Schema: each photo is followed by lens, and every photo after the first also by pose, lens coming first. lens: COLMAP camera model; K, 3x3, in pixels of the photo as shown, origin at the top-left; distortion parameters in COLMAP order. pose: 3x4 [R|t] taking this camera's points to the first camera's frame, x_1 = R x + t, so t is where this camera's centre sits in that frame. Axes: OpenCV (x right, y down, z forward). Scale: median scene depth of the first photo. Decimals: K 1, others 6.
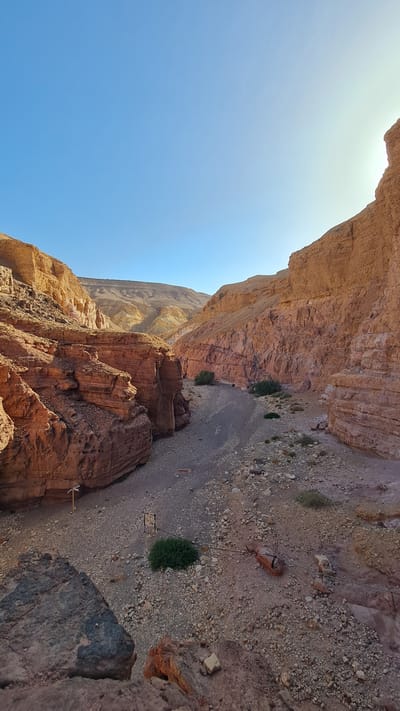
lens RADIAL K [[288.4, 0, 204.4], [0, 288.4, 357.2], [0, 0, 1]] dist [-0.004188, -0.000026]
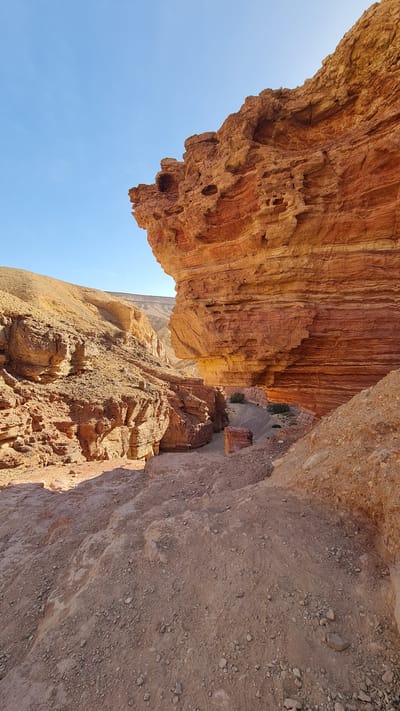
lens RADIAL K [[288.4, 0, 203.7], [0, 288.4, 351.6], [0, 0, 1]] dist [-0.004188, -0.000026]
pose [[0.992192, 0.041550, -0.117591, -0.006723], [-0.048147, 0.997389, -0.053827, -0.070879], [0.115048, 0.059069, 0.991602, -0.432385]]
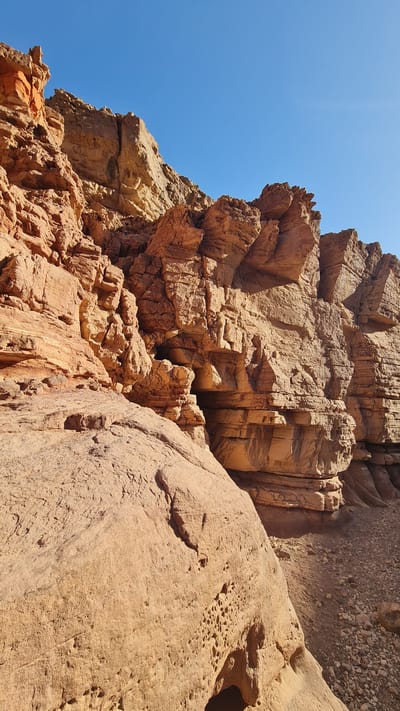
lens RADIAL K [[288.4, 0, 197.0], [0, 288.4, 355.6], [0, 0, 1]] dist [-0.004188, -0.000026]
pose [[0.729484, -0.184077, -0.658763, -0.152259], [0.016431, 0.967545, -0.252164, 0.100371], [0.683800, 0.173125, 0.708834, -0.082531]]
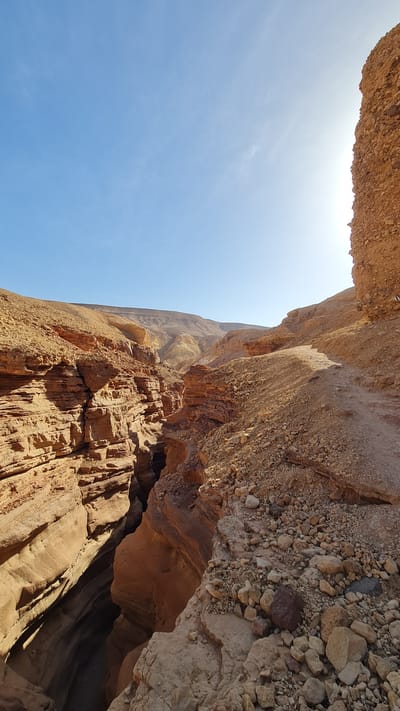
lens RADIAL K [[288.4, 0, 200.3], [0, 288.4, 358.8], [0, 0, 1]] dist [-0.004188, -0.000026]
pose [[0.999501, 0.019978, -0.024481, -0.106026], [-0.021428, 0.997939, -0.060493, -0.036023], [0.023222, 0.060987, 0.997868, -0.971653]]
